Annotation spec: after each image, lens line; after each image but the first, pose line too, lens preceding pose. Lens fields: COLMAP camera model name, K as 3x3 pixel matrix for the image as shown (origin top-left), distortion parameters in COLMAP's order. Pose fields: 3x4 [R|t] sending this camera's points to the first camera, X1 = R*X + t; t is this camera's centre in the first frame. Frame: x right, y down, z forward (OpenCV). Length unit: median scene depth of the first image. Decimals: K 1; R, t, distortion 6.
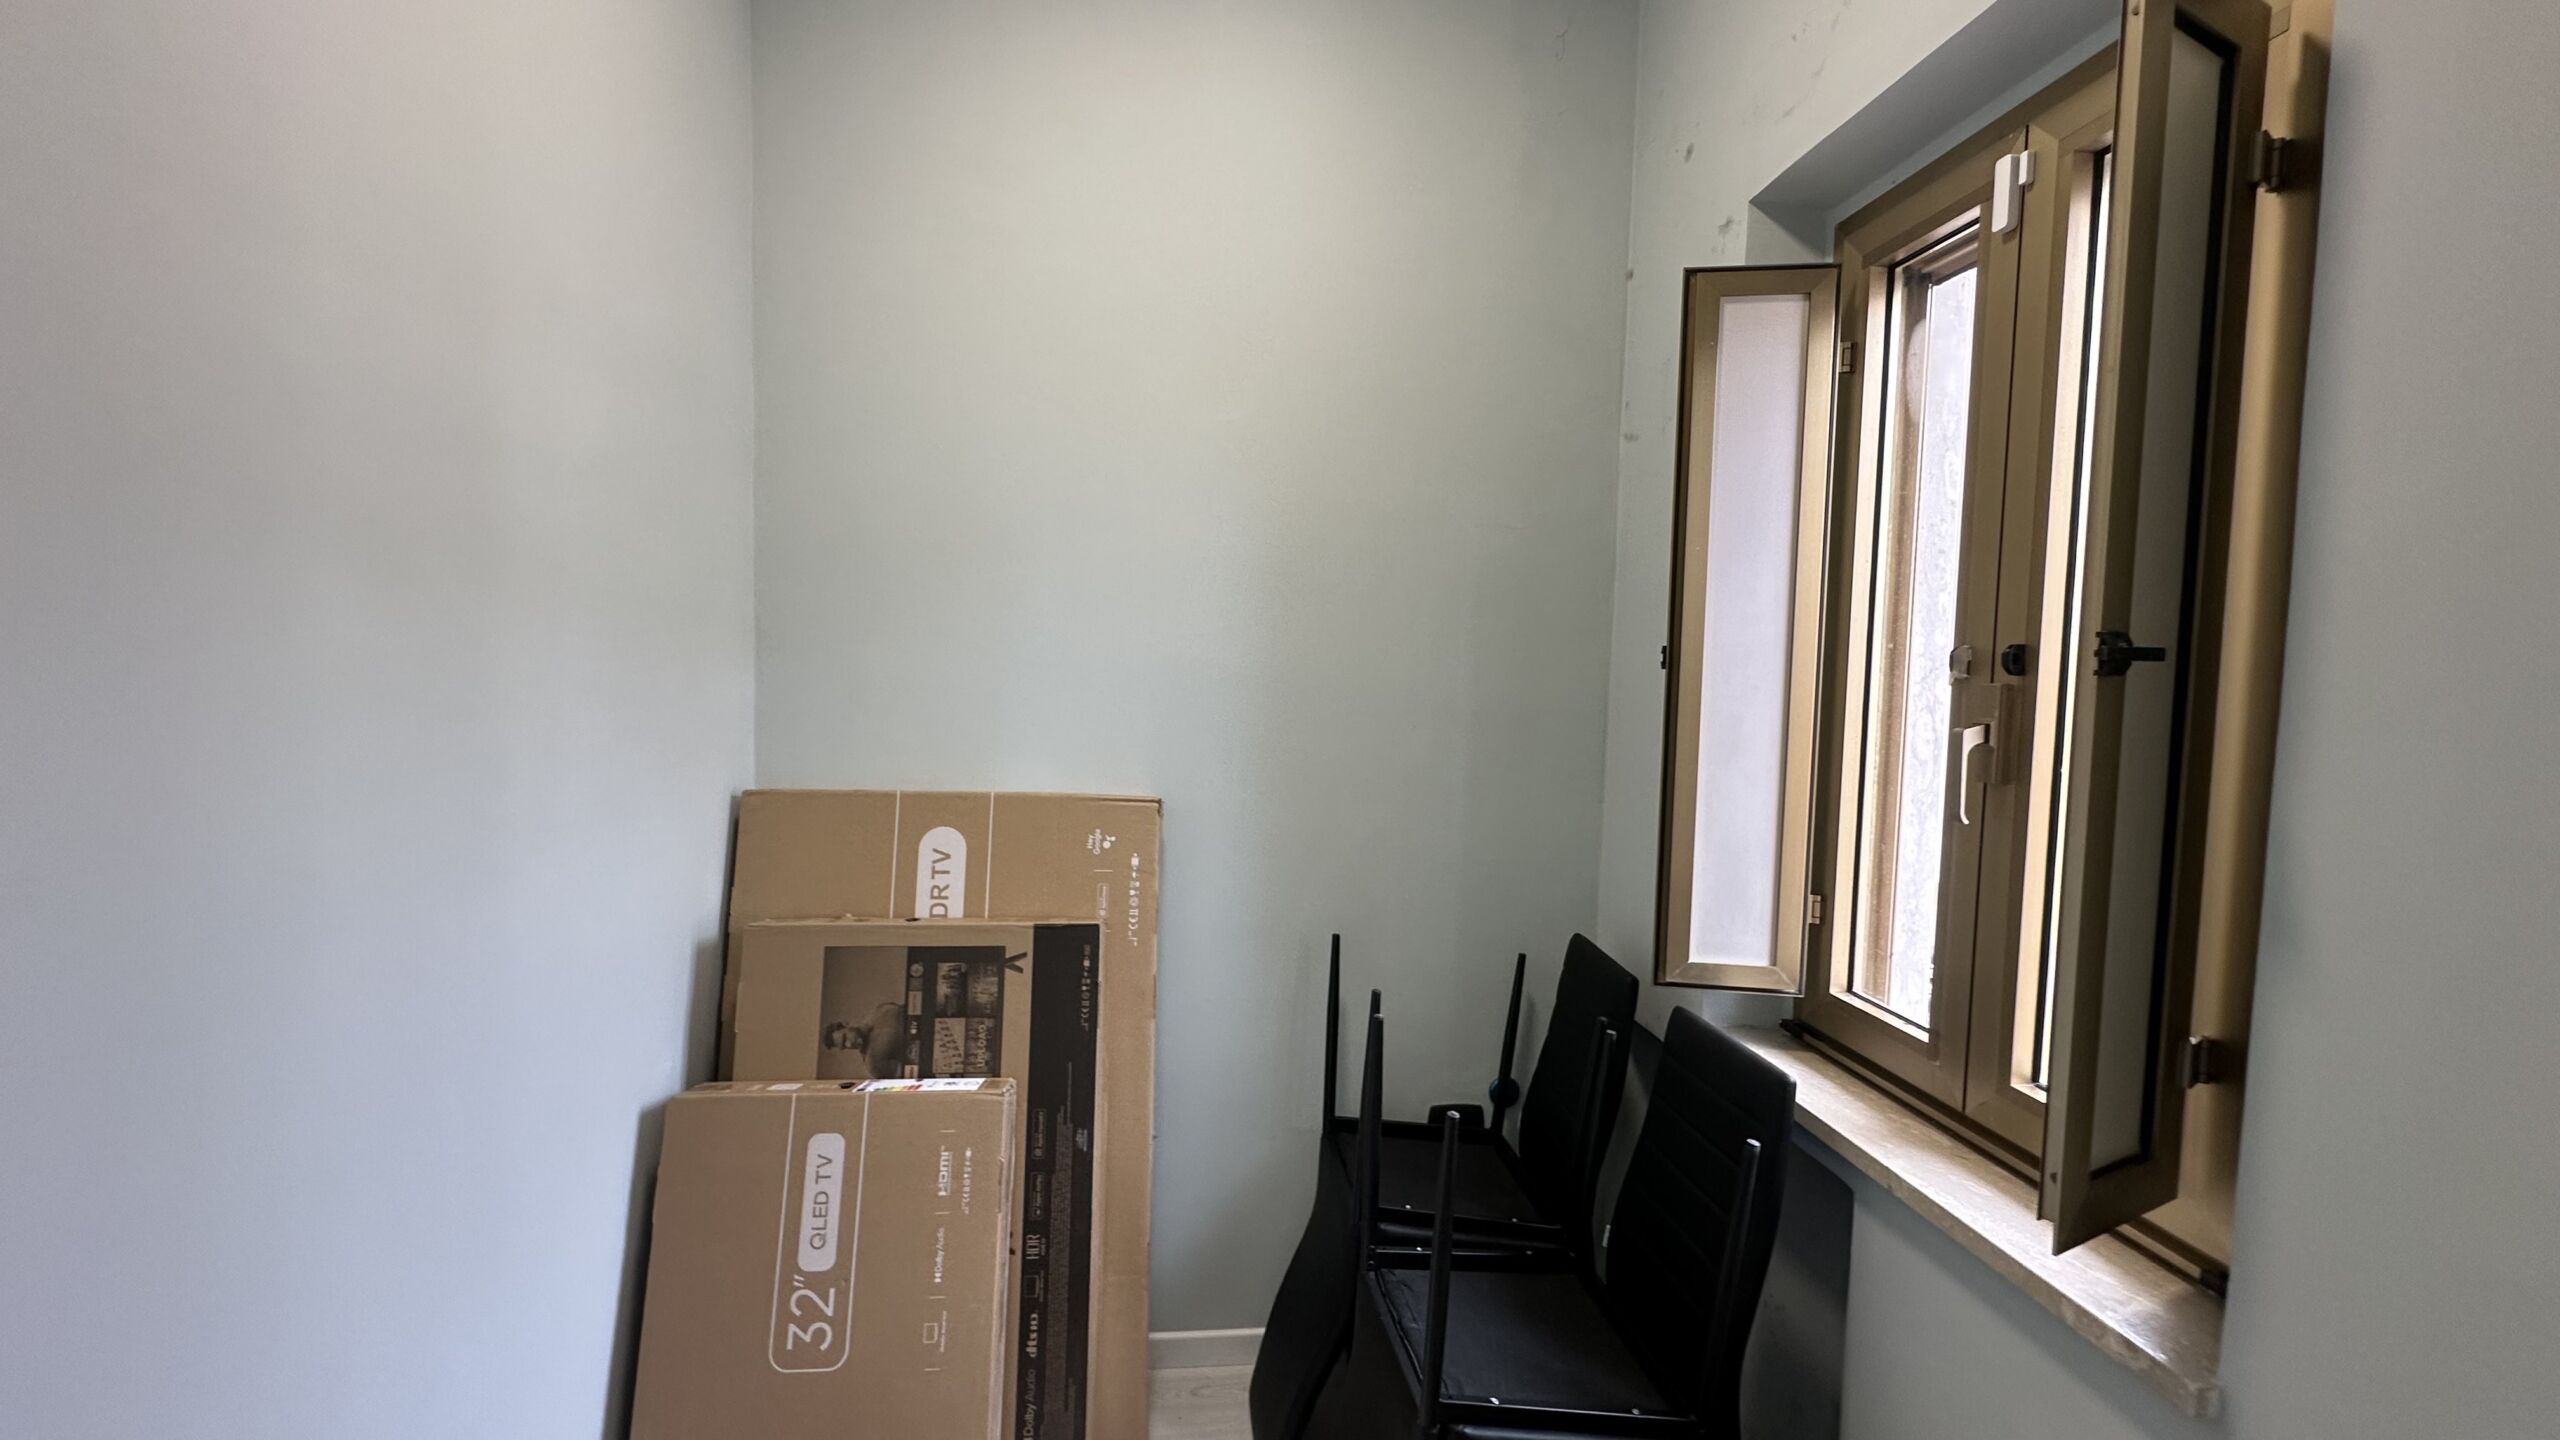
lens RADIAL K [[1036.2, 0, 1276.5], [0, 1036.2, 724.2], [0, 0, 1]] dist [0.000219, 0.000166]
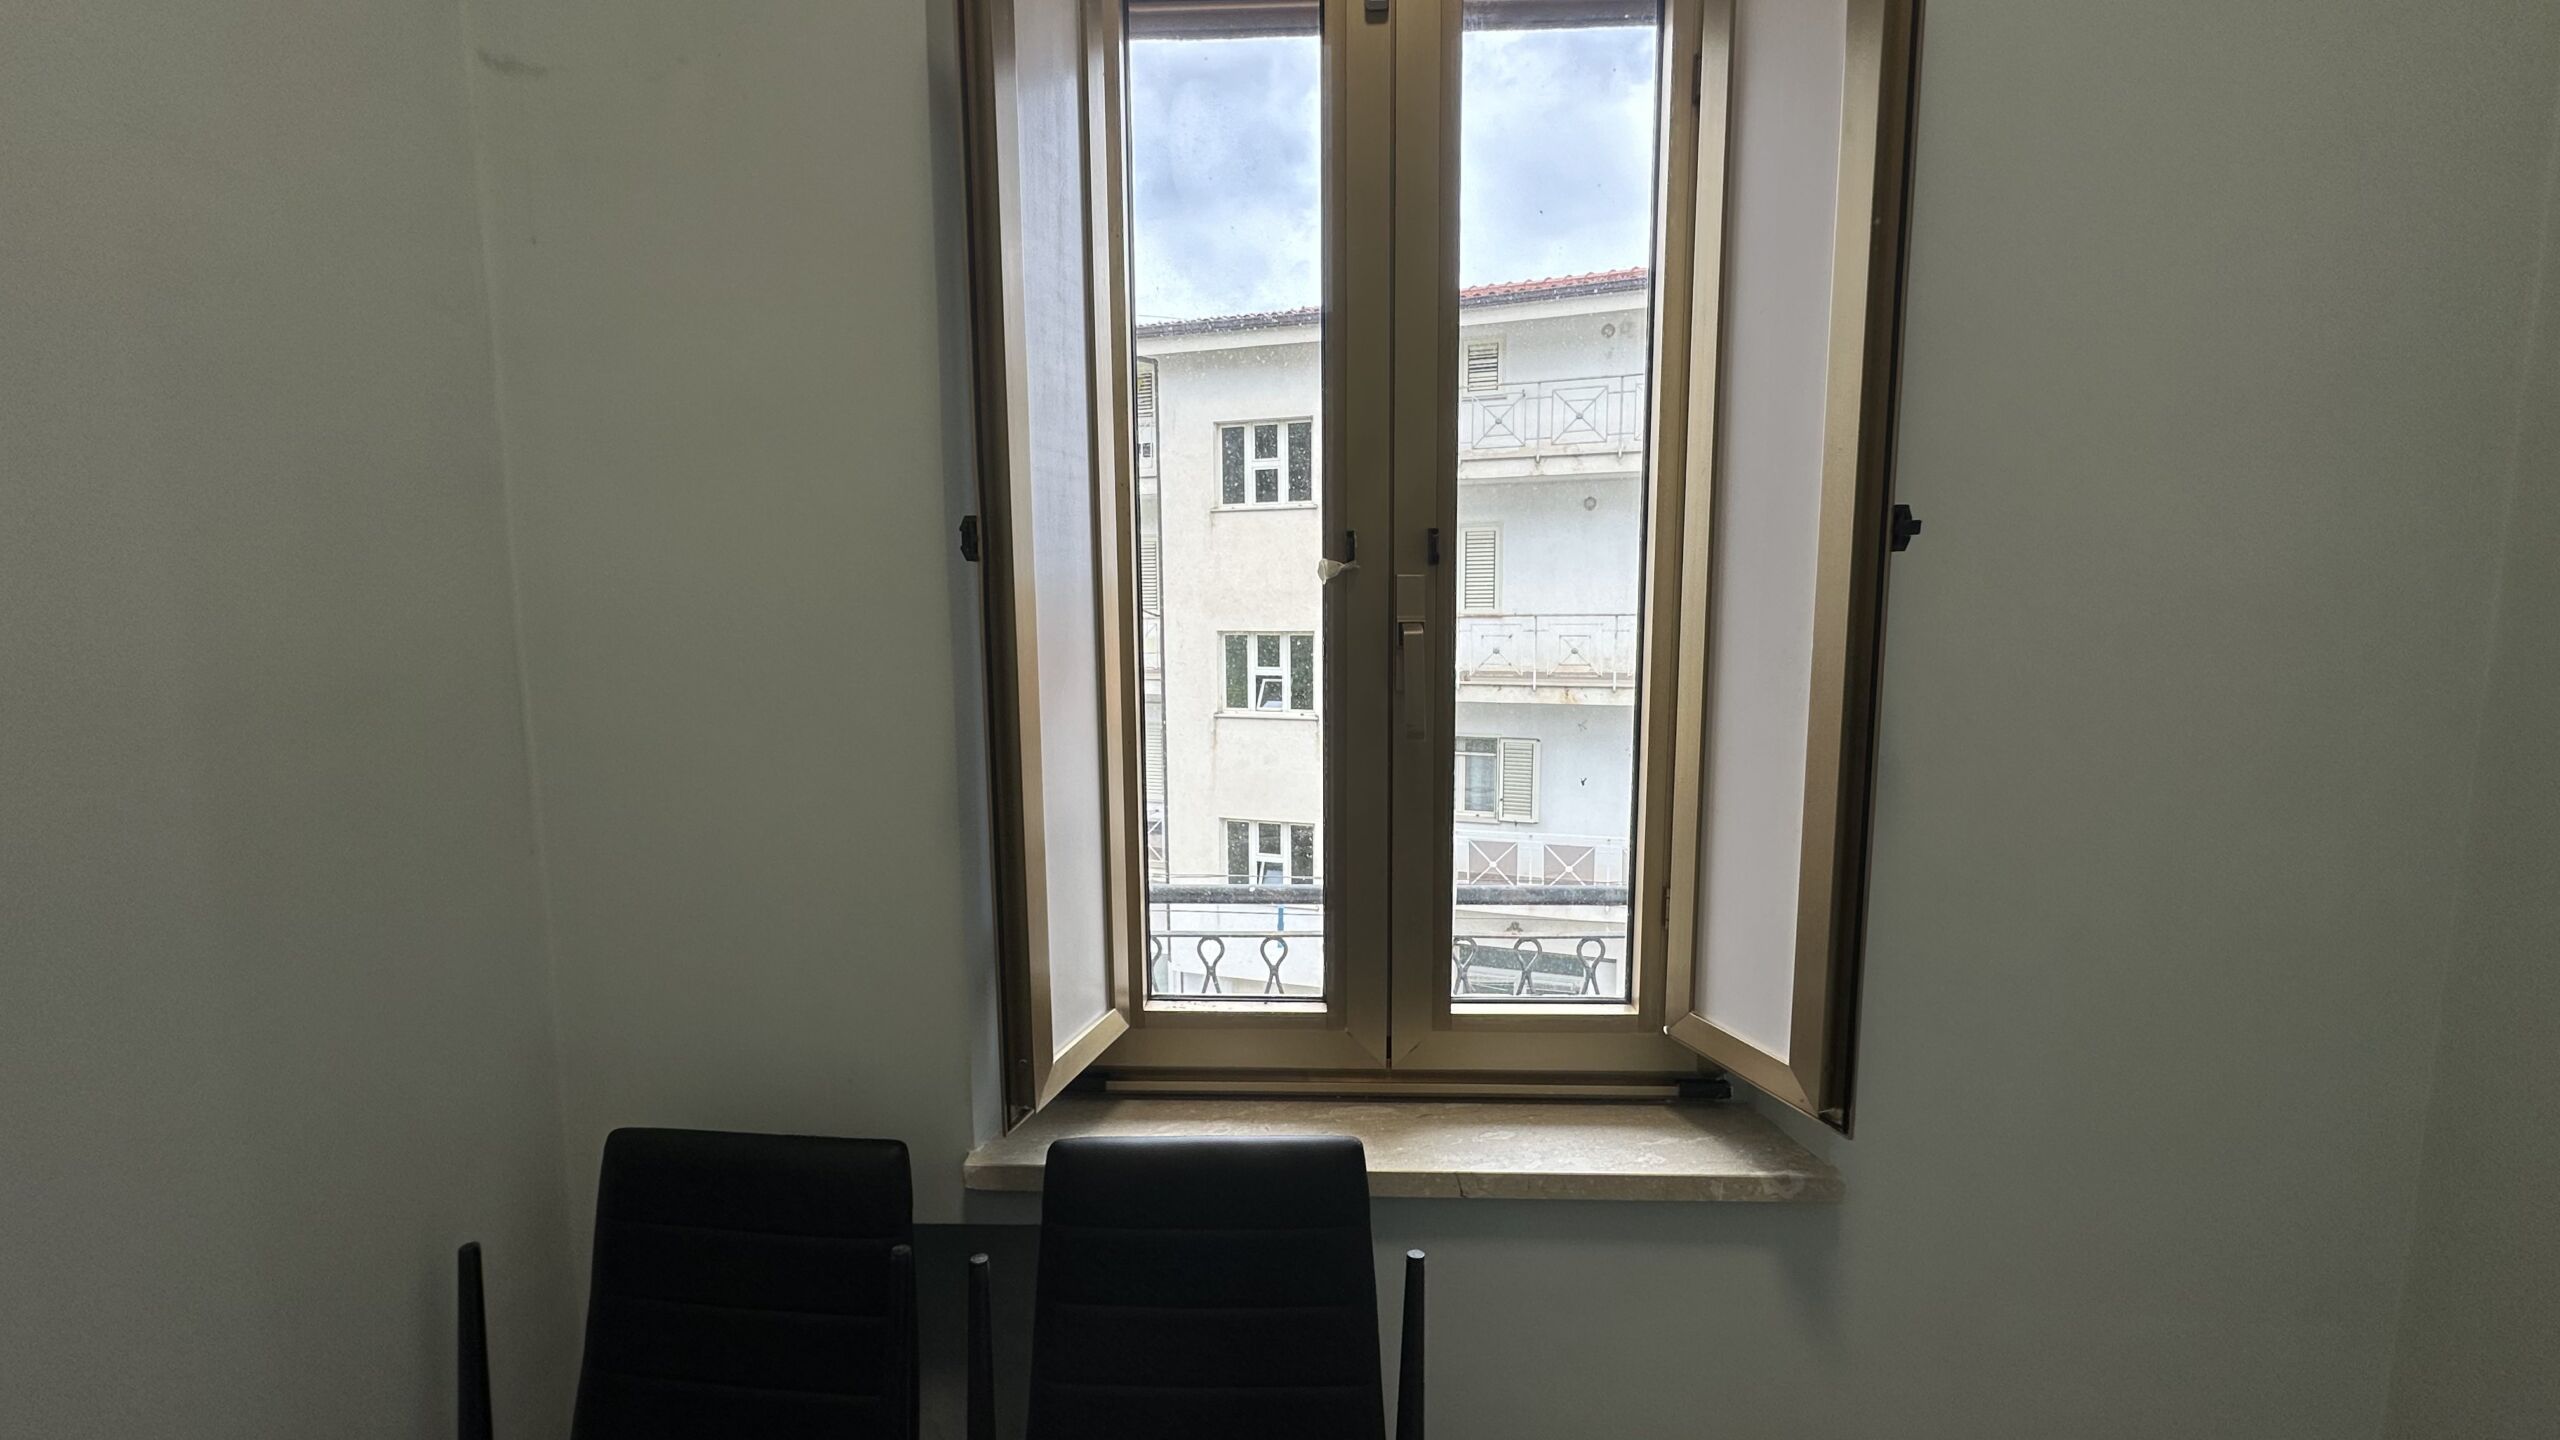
lens RADIAL K [[1036.2, 0, 1276.5], [0, 1036.2, 724.2], [0, 0, 1]] dist [0.000219, 0.000166]
pose [[0.134972, -0.148292, 0.979690, -0.167472], [0.074050, 0.987482, 0.139269, -0.043035], [-0.988079, 0.053748, 0.144264, 0.952643]]
